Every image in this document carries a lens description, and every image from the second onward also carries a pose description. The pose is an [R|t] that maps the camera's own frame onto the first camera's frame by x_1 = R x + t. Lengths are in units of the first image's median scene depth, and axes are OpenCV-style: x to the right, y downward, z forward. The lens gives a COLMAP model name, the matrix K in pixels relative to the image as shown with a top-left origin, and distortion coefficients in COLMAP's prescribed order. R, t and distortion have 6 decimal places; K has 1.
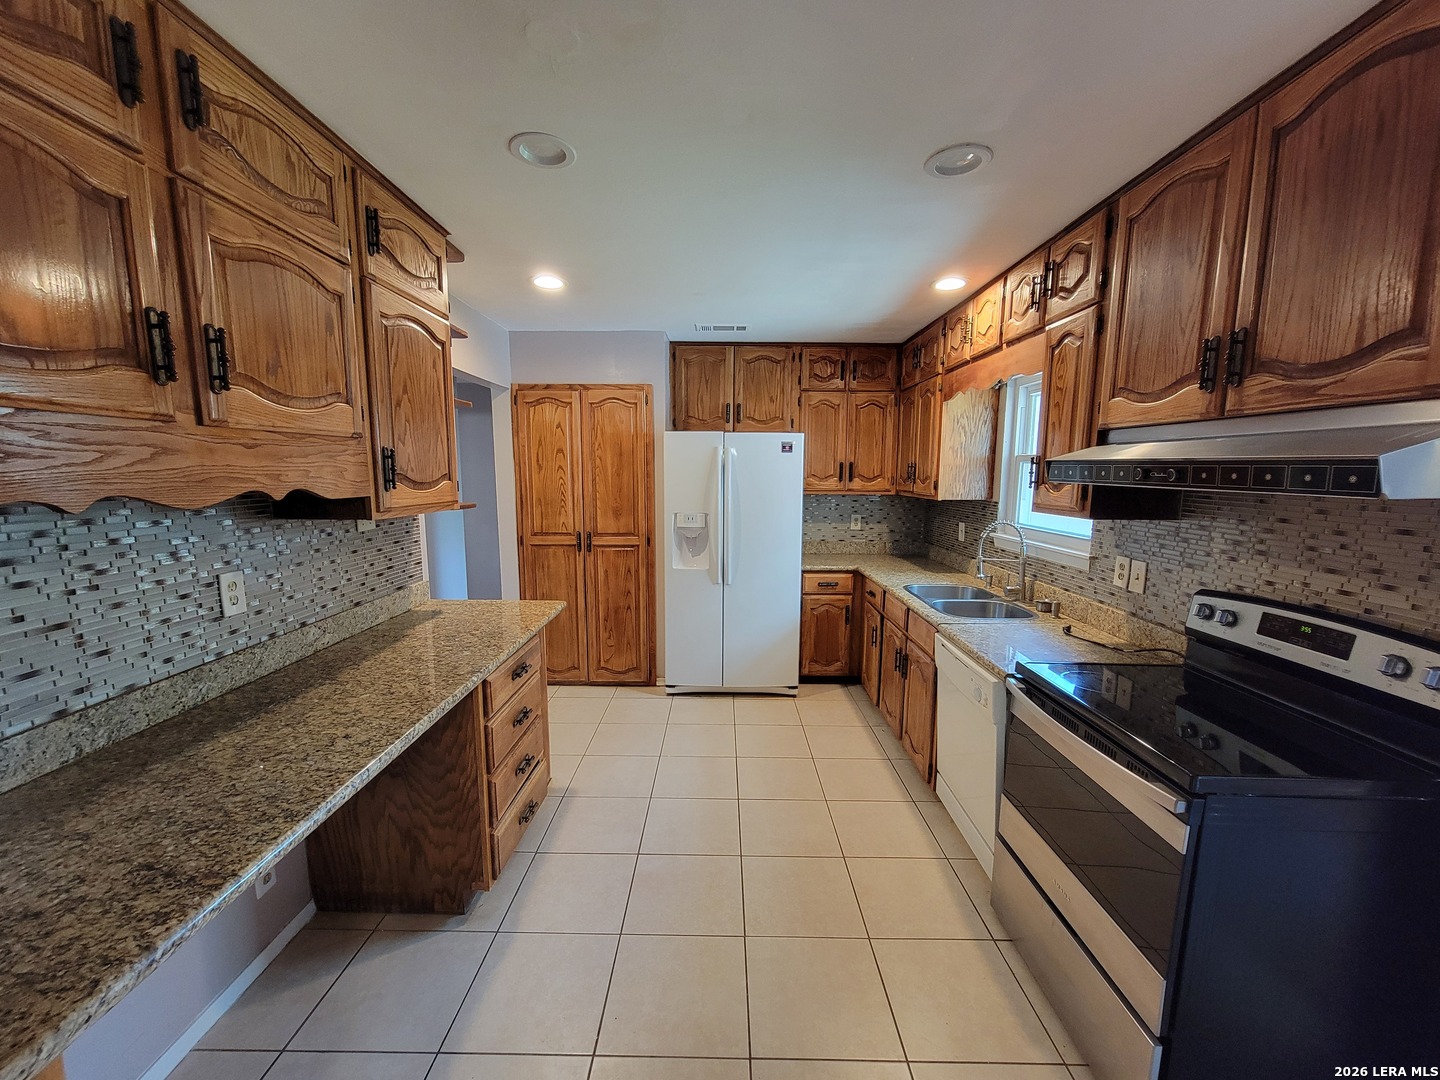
lens RADIAL K [[584.3, 0, 717.7], [0, 584.3, 550.4], [0, 0, 1]] dist [-0.000985, 0.000112]
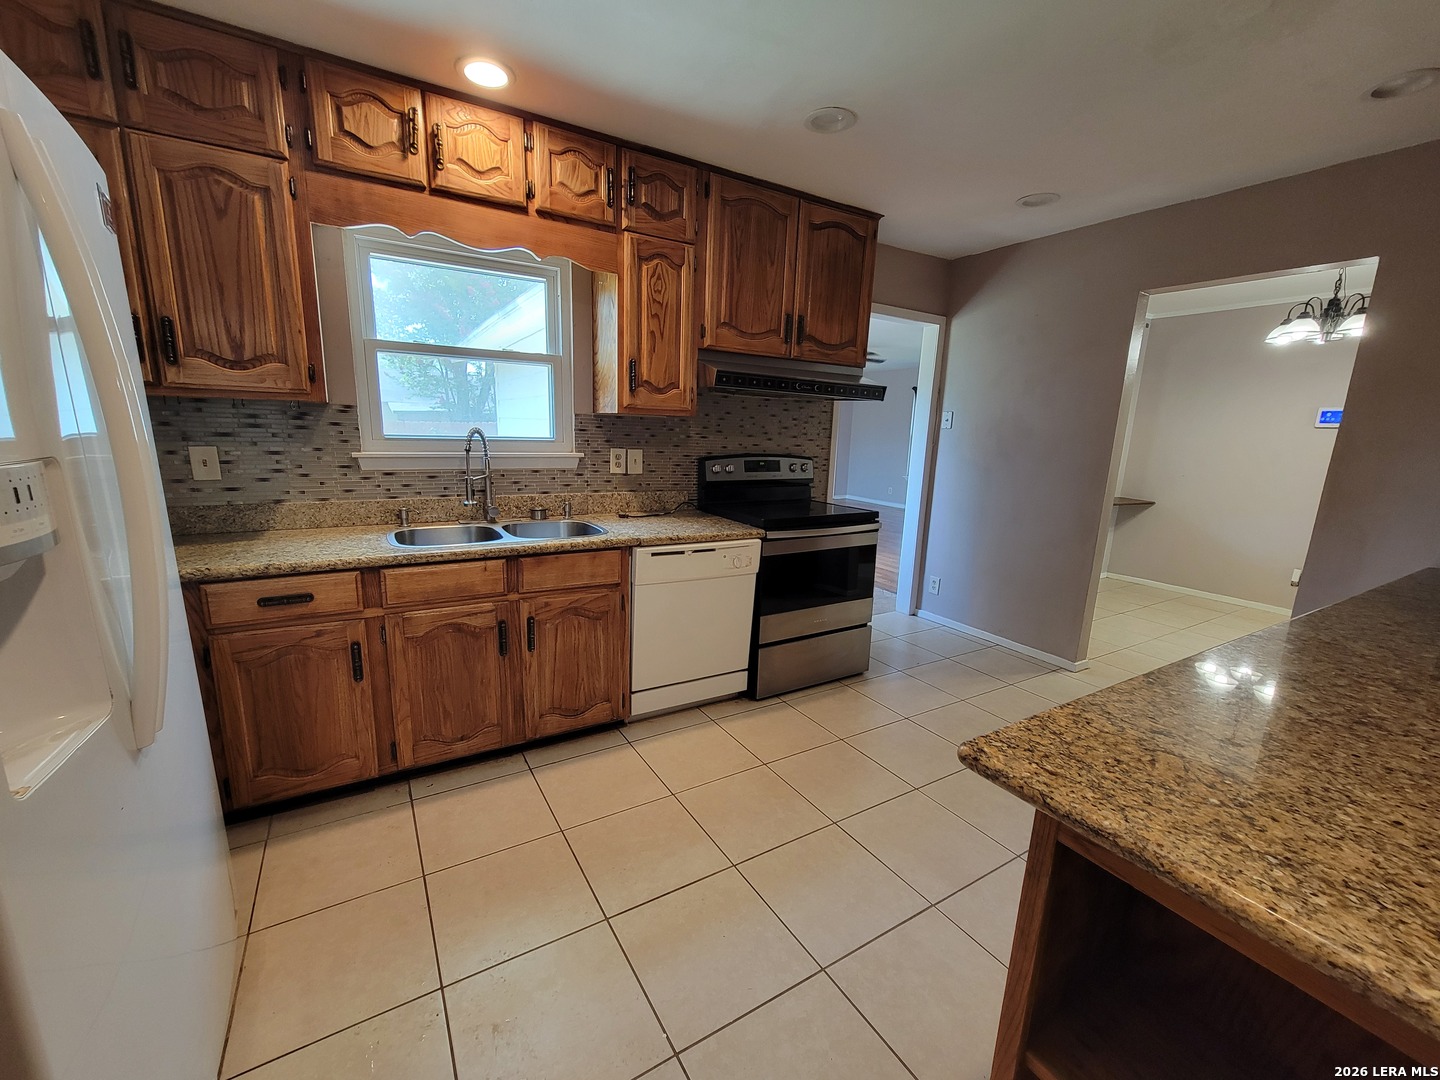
lens RADIAL K [[584.3, 0, 717.7], [0, 584.3, 550.4], [0, 0, 1]] dist [-0.000985, 0.000112]
pose [[-0.520979, -0.204676, 0.828667, -0.601220], [0.076766, 0.955656, 0.284303, -0.145065], [-0.850111, 0.211730, -0.482164, 1.769848]]
